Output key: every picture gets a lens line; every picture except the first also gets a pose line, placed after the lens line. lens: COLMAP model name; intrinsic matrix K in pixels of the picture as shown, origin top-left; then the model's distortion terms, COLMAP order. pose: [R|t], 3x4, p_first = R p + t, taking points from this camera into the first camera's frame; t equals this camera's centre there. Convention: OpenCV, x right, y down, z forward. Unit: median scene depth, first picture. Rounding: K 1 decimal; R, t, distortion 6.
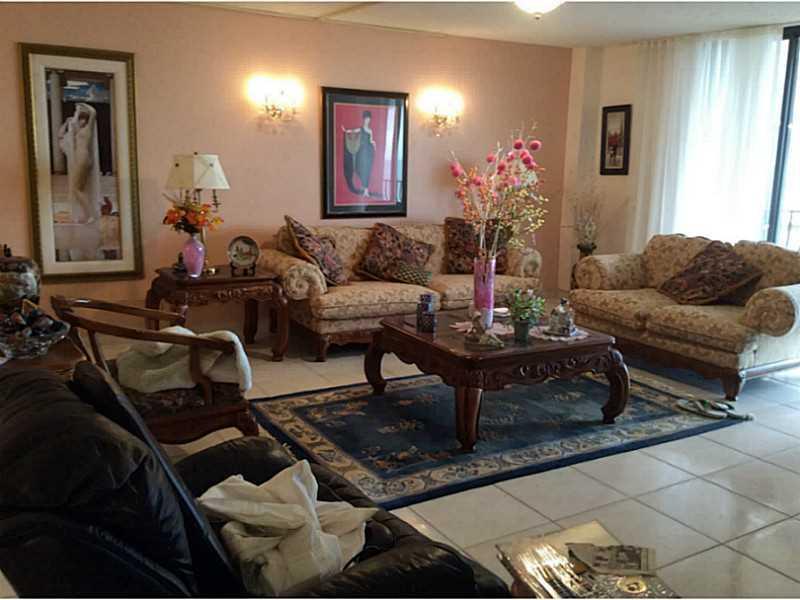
lens RADIAL K [[748.9, 0, 402.5], [0, 748.9, 287.9], [0, 0, 1]] dist [0.126350, -0.252768]
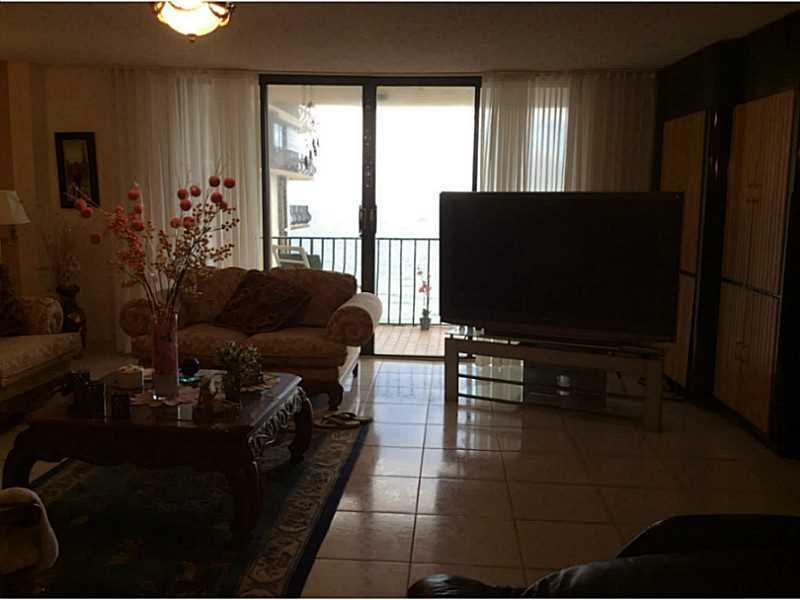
lens RADIAL K [[729.7, 0, 413.1], [0, 729.7, 301.0], [0, 0, 1]] dist [0.036380, -0.007393]
pose [[0.566698, -0.126690, 0.814127, -0.335233], [0.135765, 0.988959, 0.059393, -0.054968], [-0.812663, 0.076872, 0.577642, 0.257193]]
